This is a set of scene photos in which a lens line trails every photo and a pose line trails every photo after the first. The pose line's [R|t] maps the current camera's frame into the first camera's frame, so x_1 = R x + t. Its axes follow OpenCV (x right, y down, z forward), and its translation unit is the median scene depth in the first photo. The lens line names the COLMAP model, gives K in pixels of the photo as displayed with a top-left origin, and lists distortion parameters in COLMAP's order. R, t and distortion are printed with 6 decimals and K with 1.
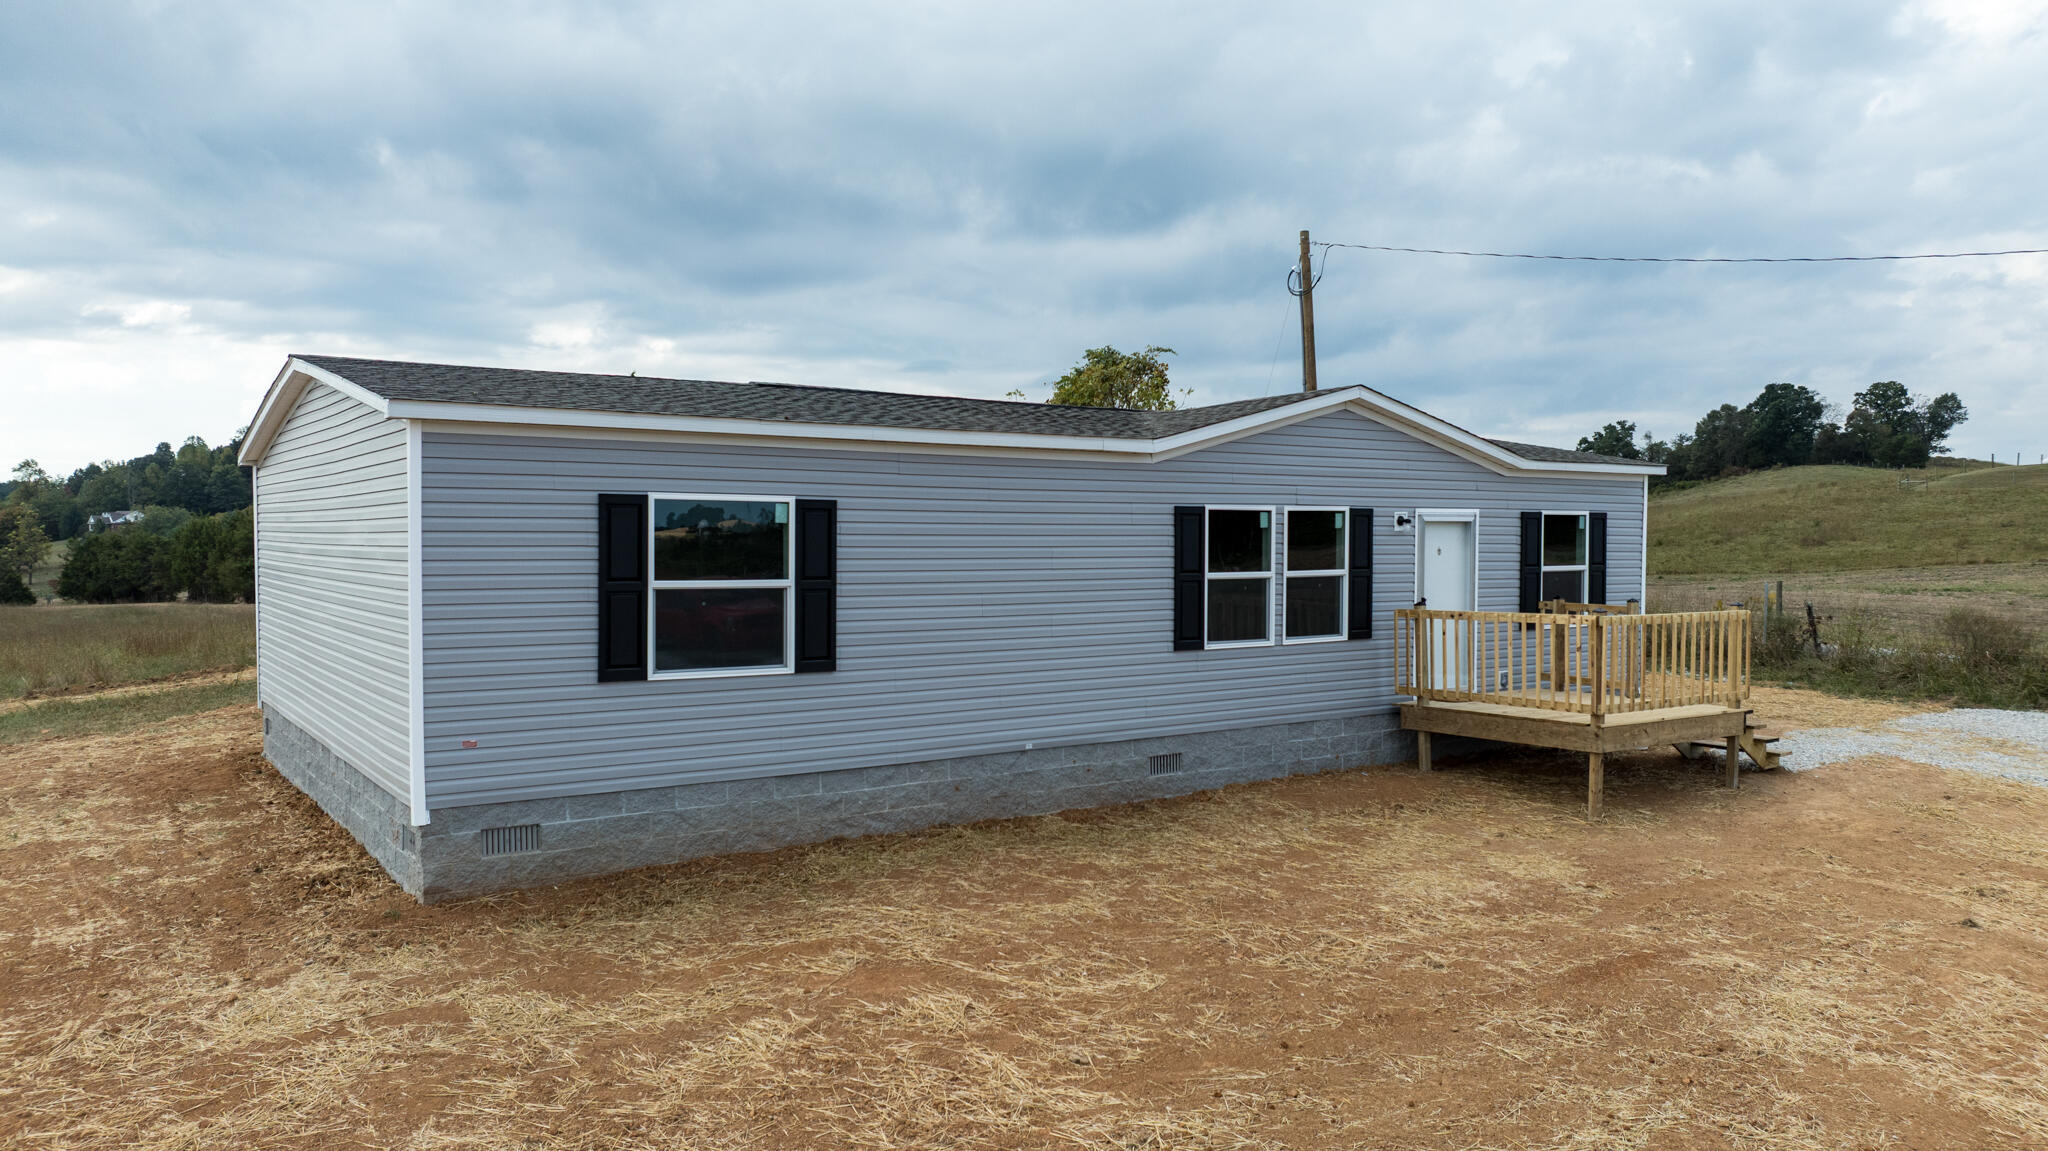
lens RADIAL K [[1438.7, 0, 1030.6], [0, 1438.7, 566.3], [0, 0, 1]] dist [-0.017309, -0.001343]
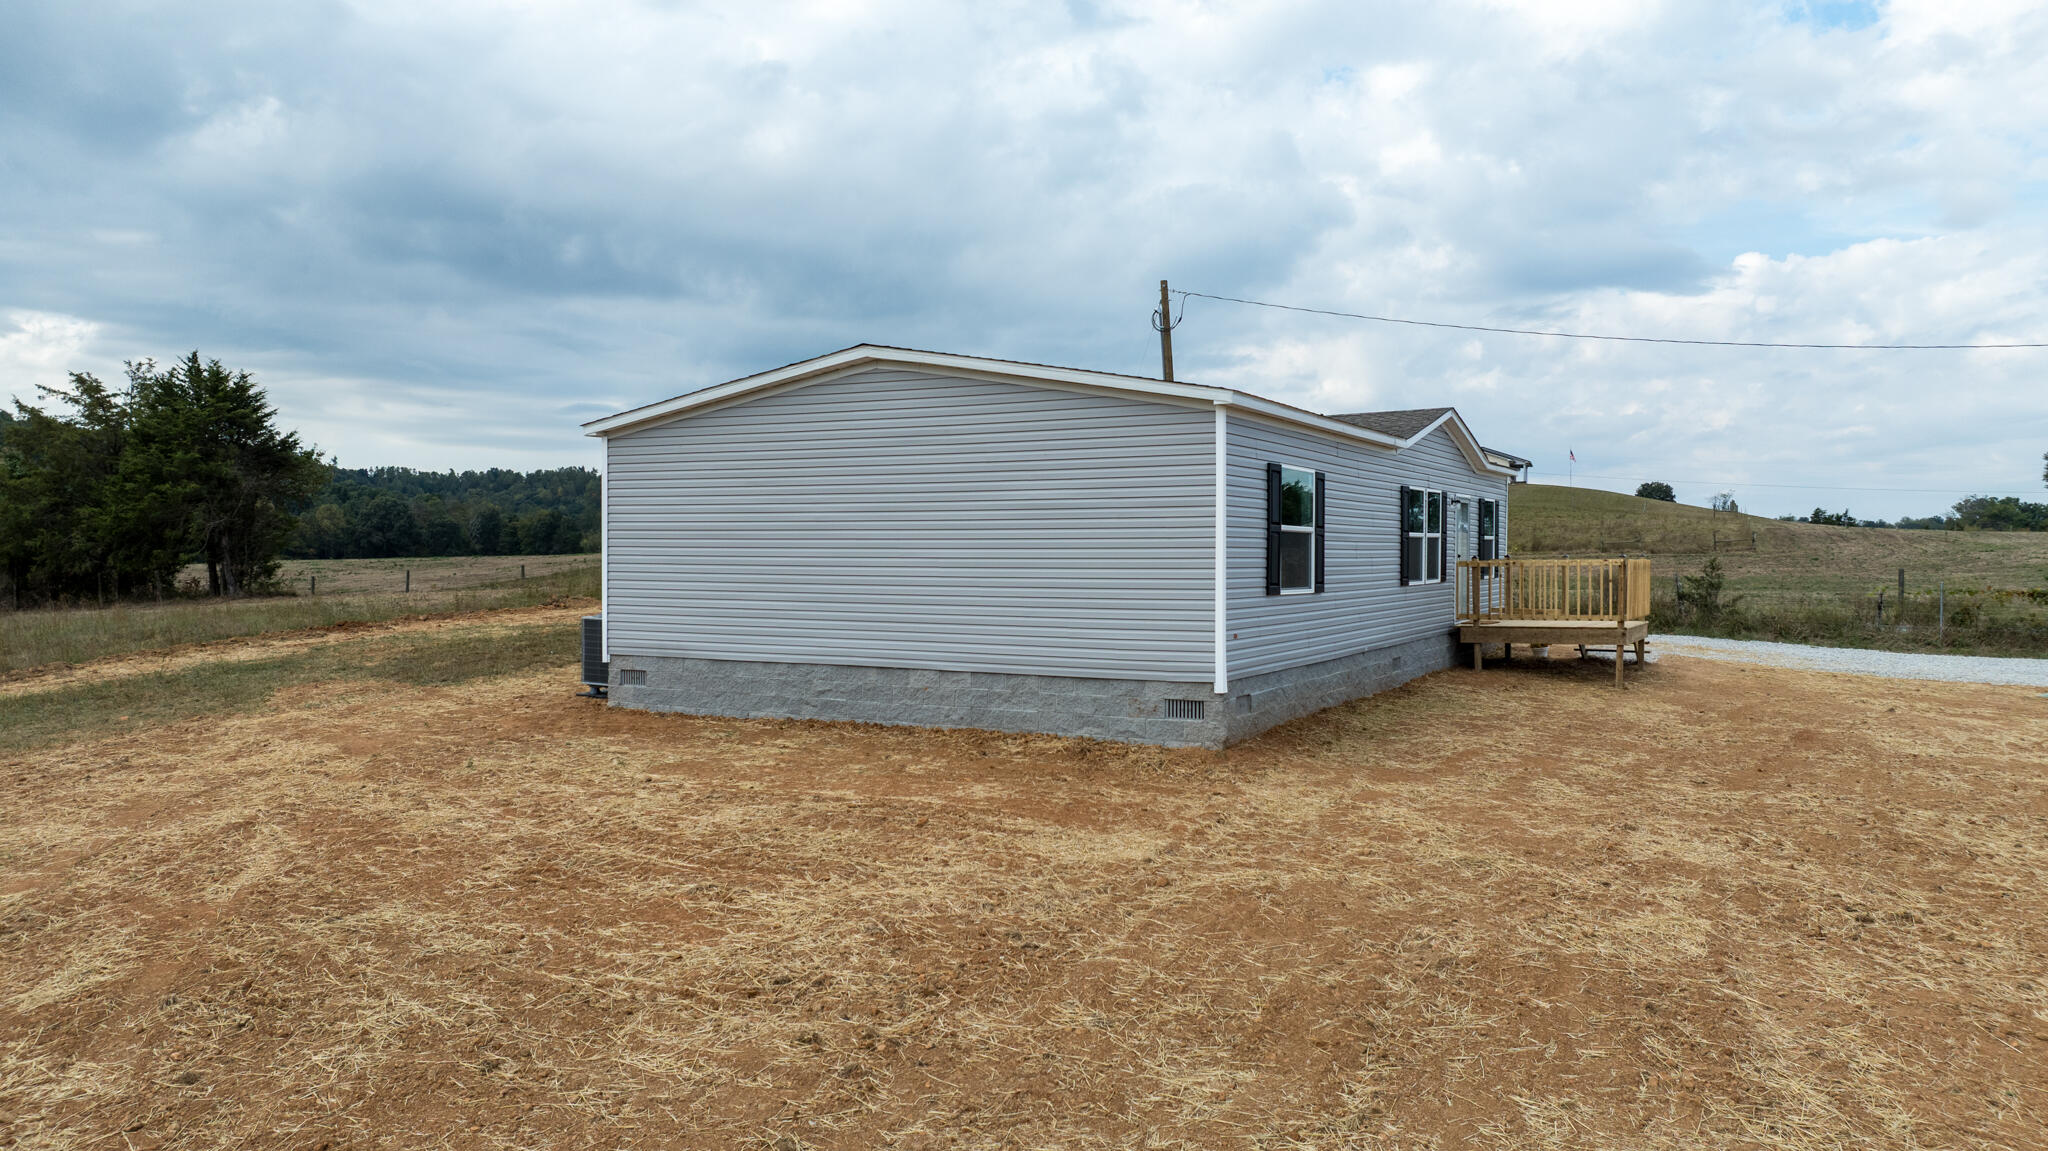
lens RADIAL K [[1441.9, 0, 1032.0], [0, 1441.9, 560.9], [0, 0, 1]] dist [-0.015815, 0.004916]
pose [[0.894323, -0.004276, 0.447401, -1.025007], [0.010641, 0.999875, -0.011714, 0.054573], [-0.447295, 0.015237, 0.894256, -0.156044]]
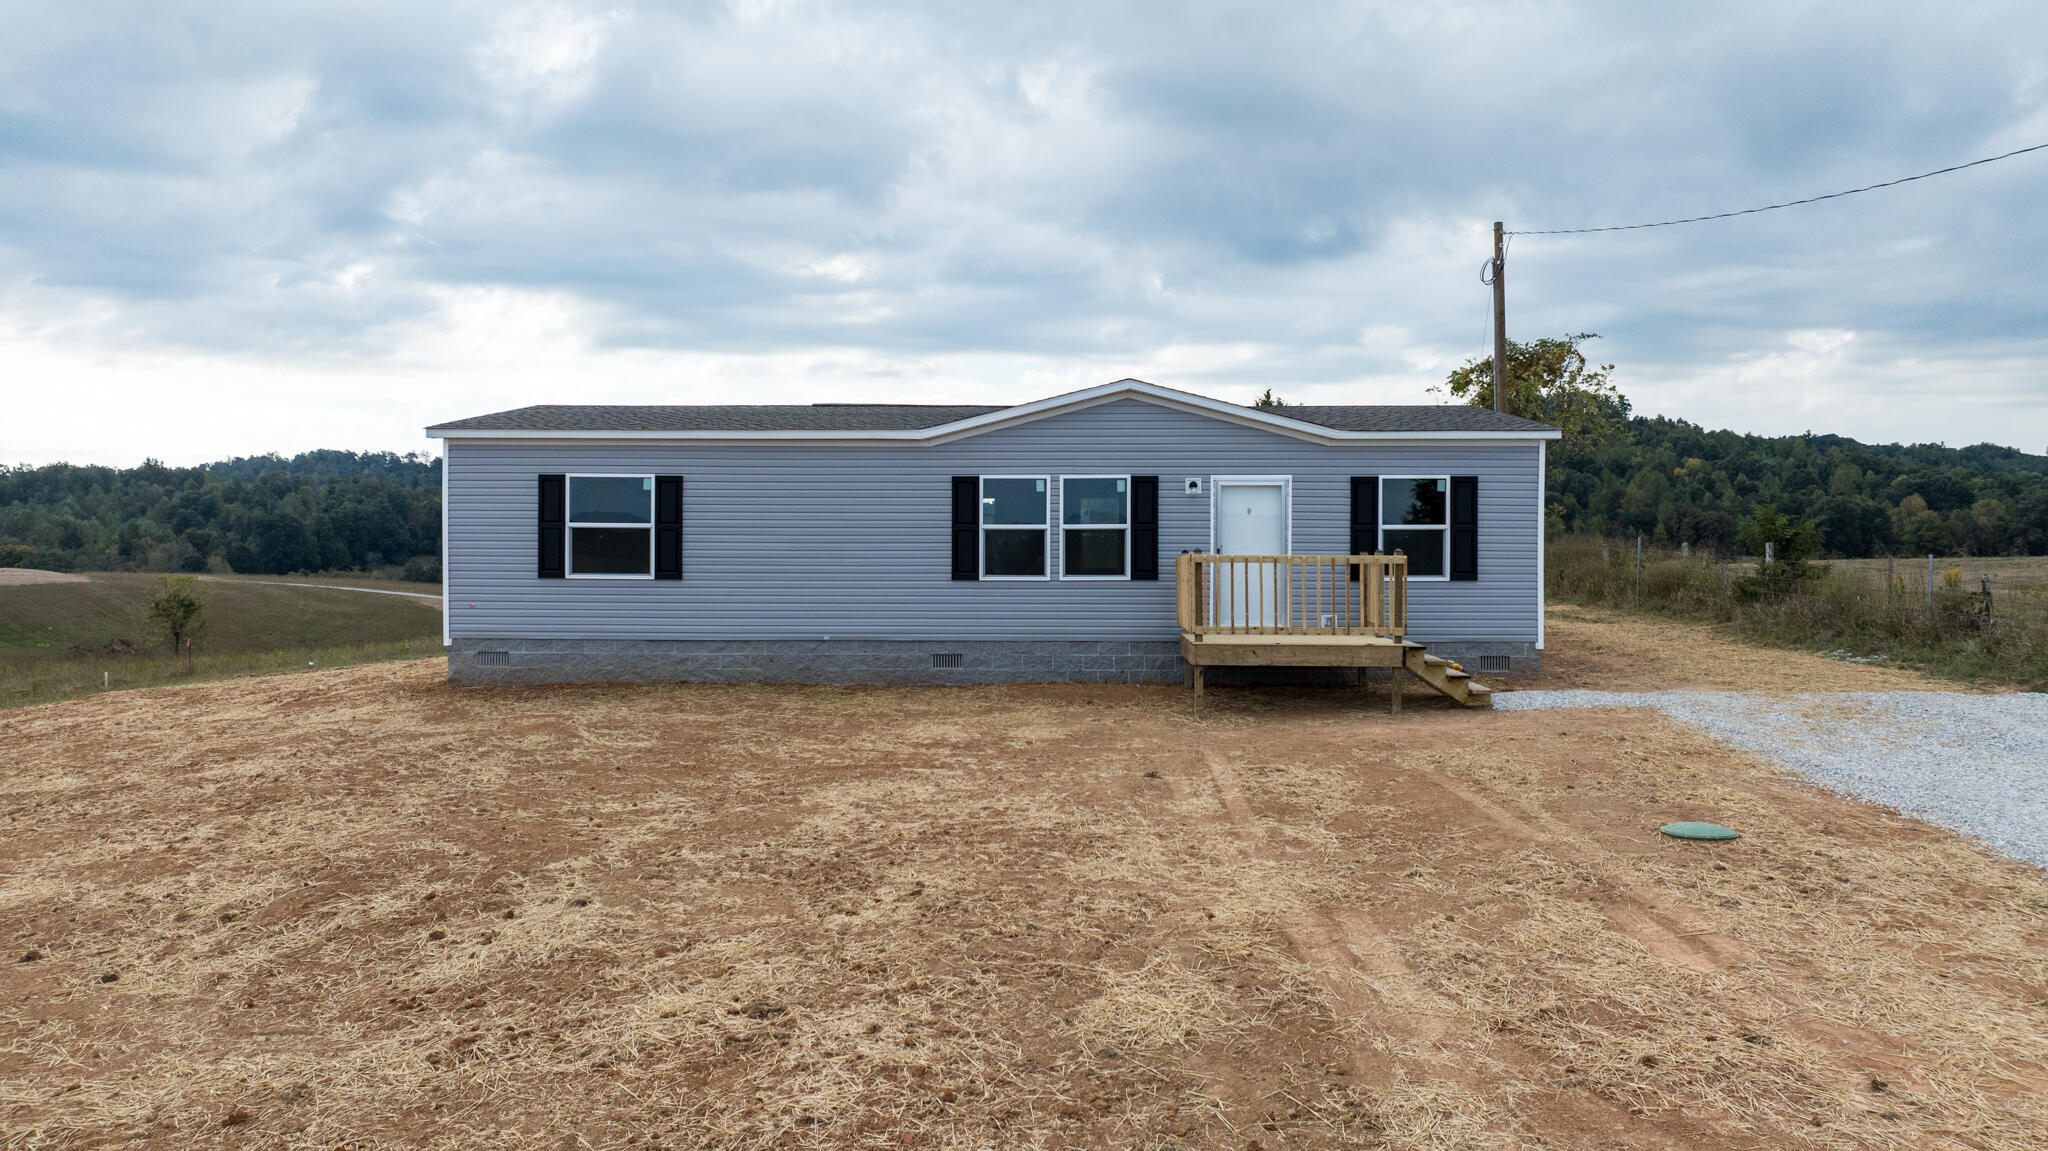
lens RADIAL K [[1438.7, 0, 1030.6], [0, 1438.7, 566.3], [0, 0, 1]] dist [-0.017309, -0.001343]
pose [[0.810680, 0.007777, -0.585438, 1.139061], [-0.013468, 0.999895, -0.005367, 0.060380], [0.585334, 0.012236, 0.810700, -0.102168]]
